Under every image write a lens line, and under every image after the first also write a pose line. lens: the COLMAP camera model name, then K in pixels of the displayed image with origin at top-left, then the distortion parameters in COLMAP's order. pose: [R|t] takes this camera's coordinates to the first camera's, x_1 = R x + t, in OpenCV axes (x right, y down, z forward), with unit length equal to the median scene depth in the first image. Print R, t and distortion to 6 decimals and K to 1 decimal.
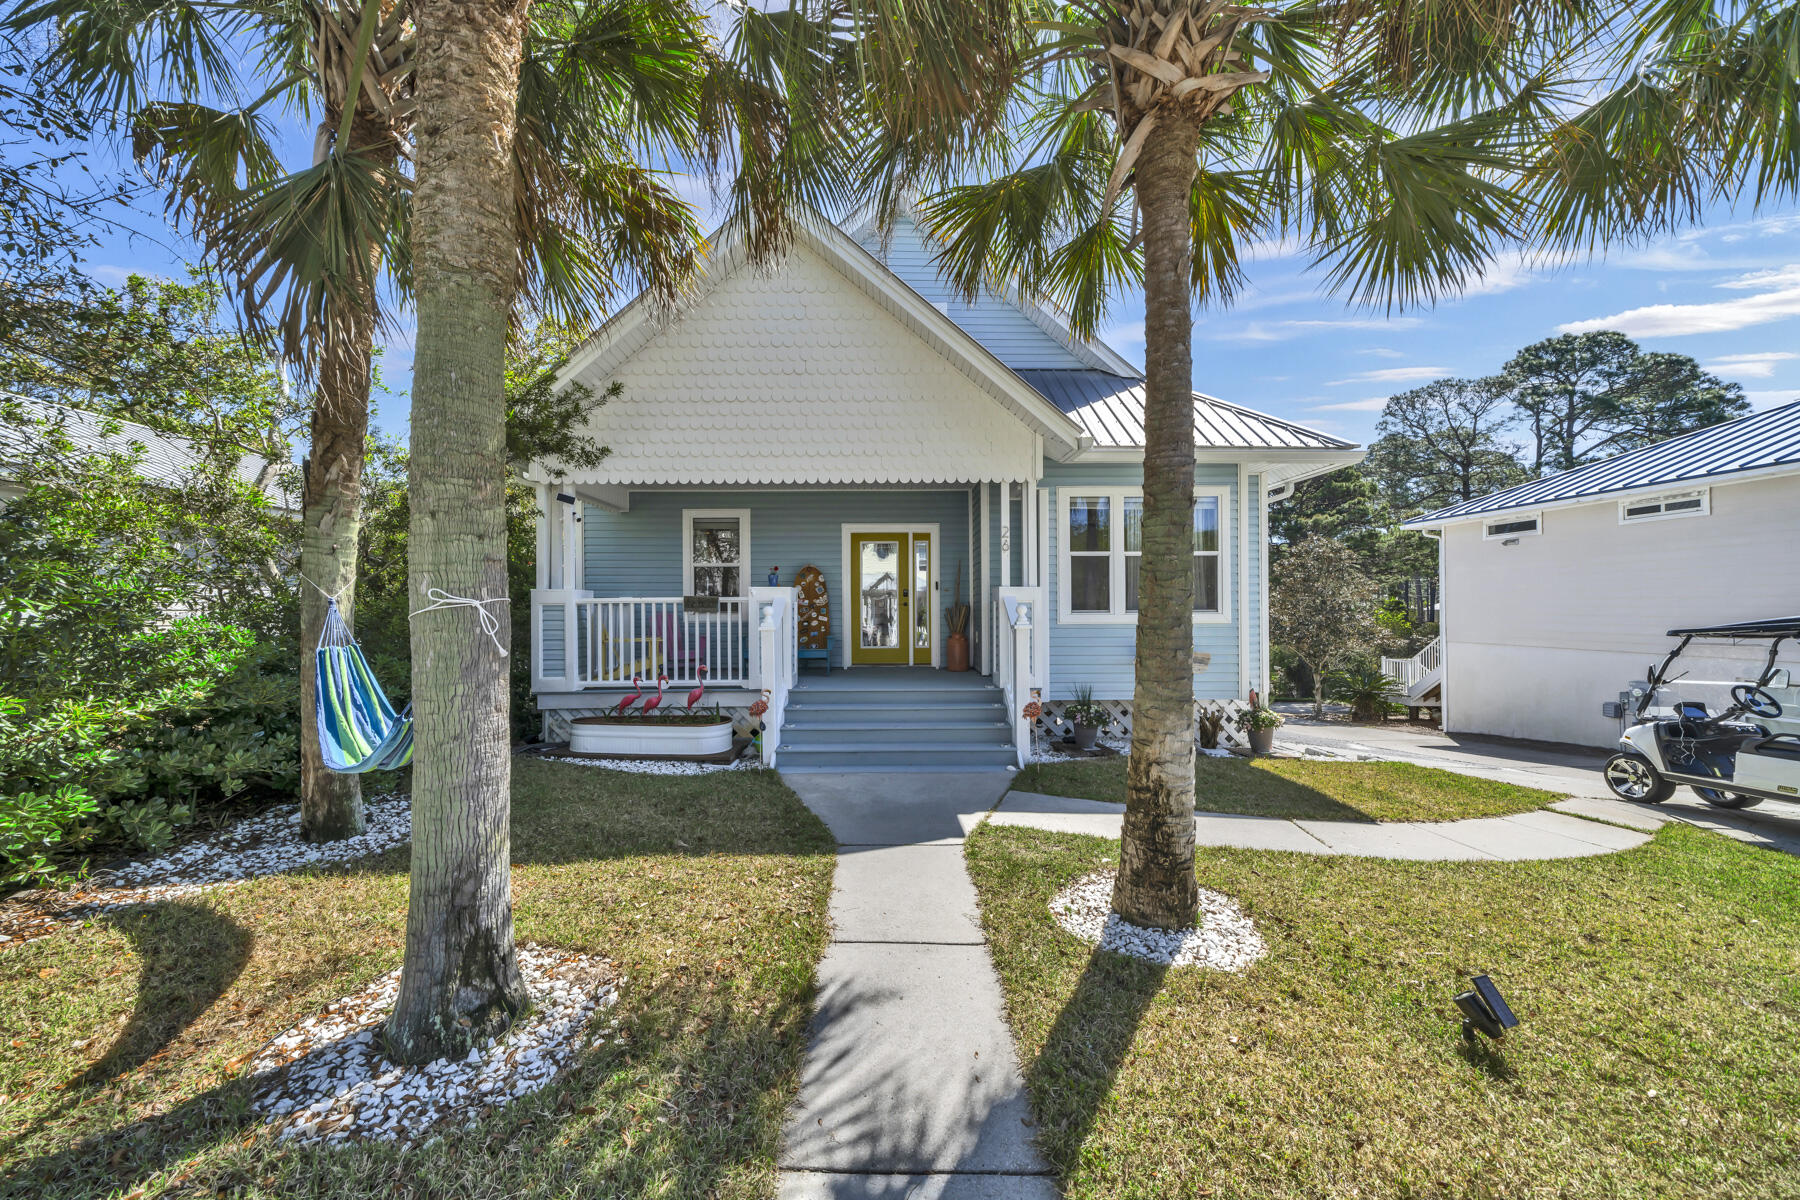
lens RADIAL K [[633.1, 0, 902.8], [0, 633.1, 580.3], [0, 0, 1]] dist [-0.002084, -0.000030]
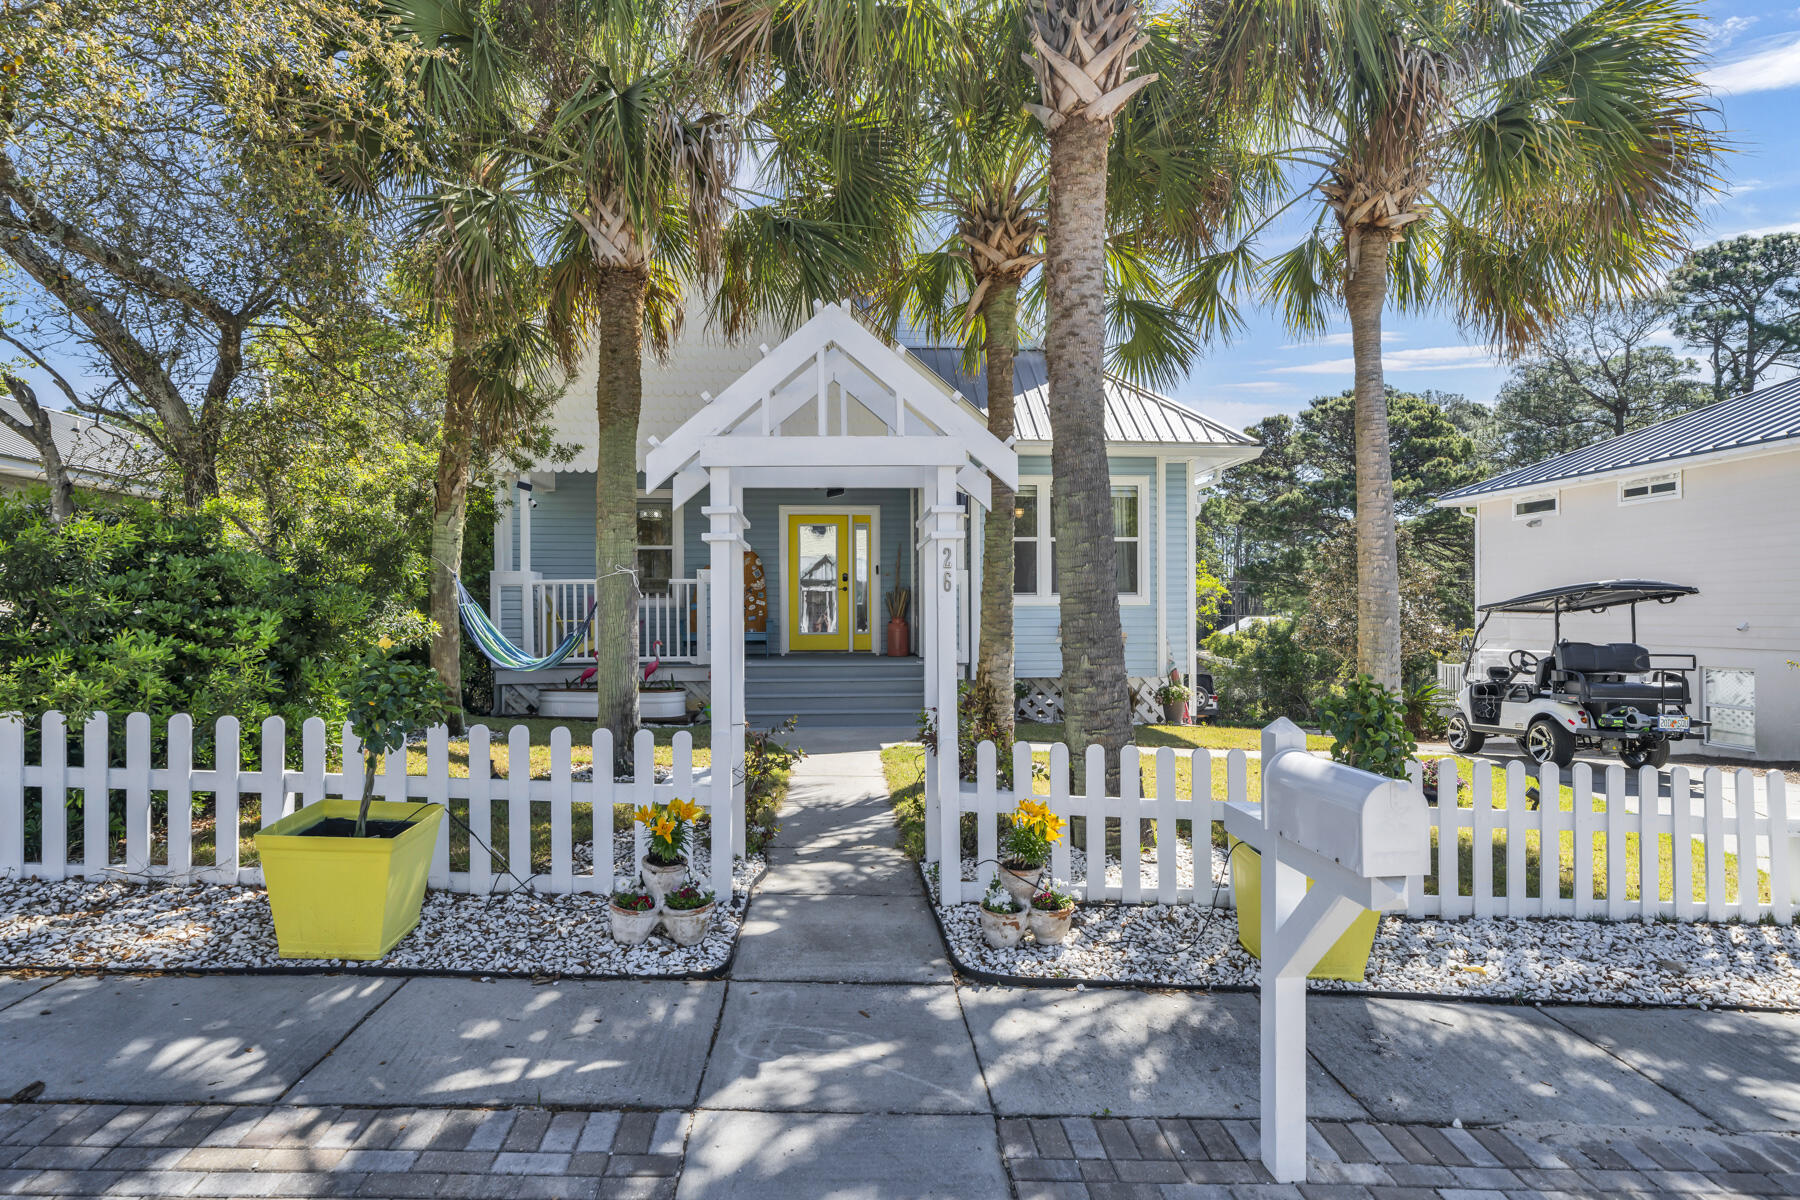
lens RADIAL K [[1000.9, 0, 900.0], [0, 1000.9, 600.0], [0, 0, 1]] dist [-0.002535, -0.000678]
pose [[0.998786, 0.000789, 0.049246, 0.015966], [-0.002432, 0.999442, 0.033306, 0.004569], [-0.049192, -0.033385, 0.998231, -0.665091]]
